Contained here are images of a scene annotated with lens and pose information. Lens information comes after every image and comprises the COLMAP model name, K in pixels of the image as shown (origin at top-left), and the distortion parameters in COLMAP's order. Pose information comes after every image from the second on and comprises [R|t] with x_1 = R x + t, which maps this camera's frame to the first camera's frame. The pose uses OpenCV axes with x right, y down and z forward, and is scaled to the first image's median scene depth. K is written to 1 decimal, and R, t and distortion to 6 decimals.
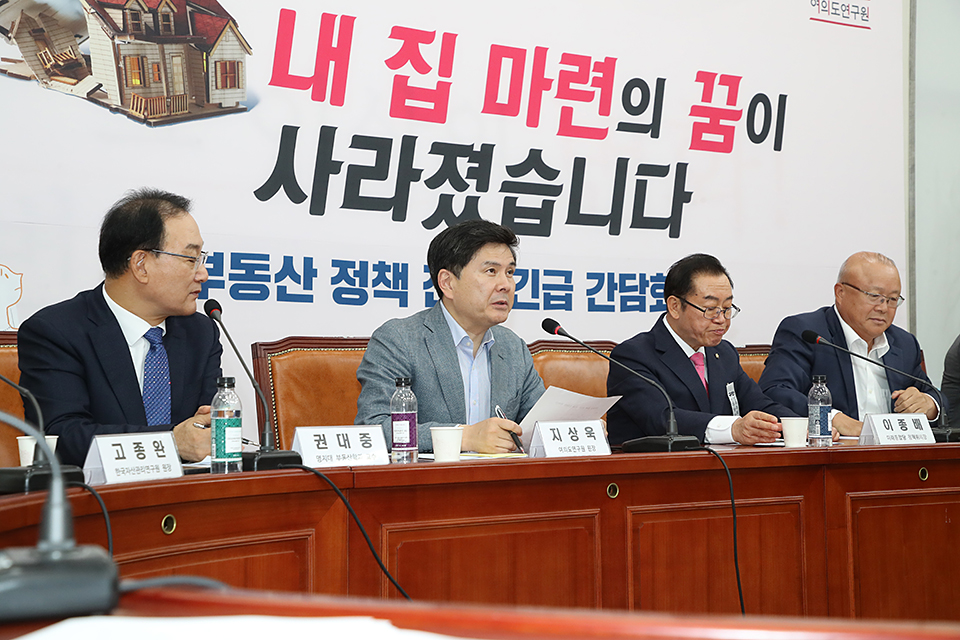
lens RADIAL K [[1533.5, 0, 480.0], [0, 1533.5, 320.0], [0, 0, 1]] dist [0.264176, -0.023439]
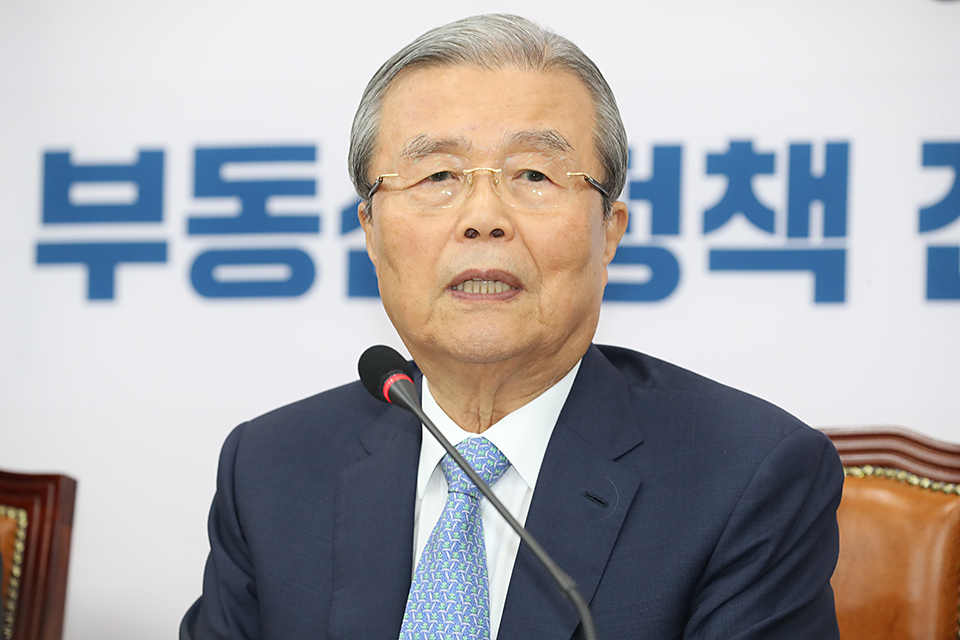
lens RADIAL K [[5867.5, 0, 480.0], [0, 5867.5, 320.0], [0, 0, 1]] dist [0.751335, 19.857993]
pose [[0.488531, -0.023979, -0.872217, 0.816189], [0.017000, 0.999694, -0.017962, 0.011371], [0.872381, -0.006052, 0.488789, 0.458735]]
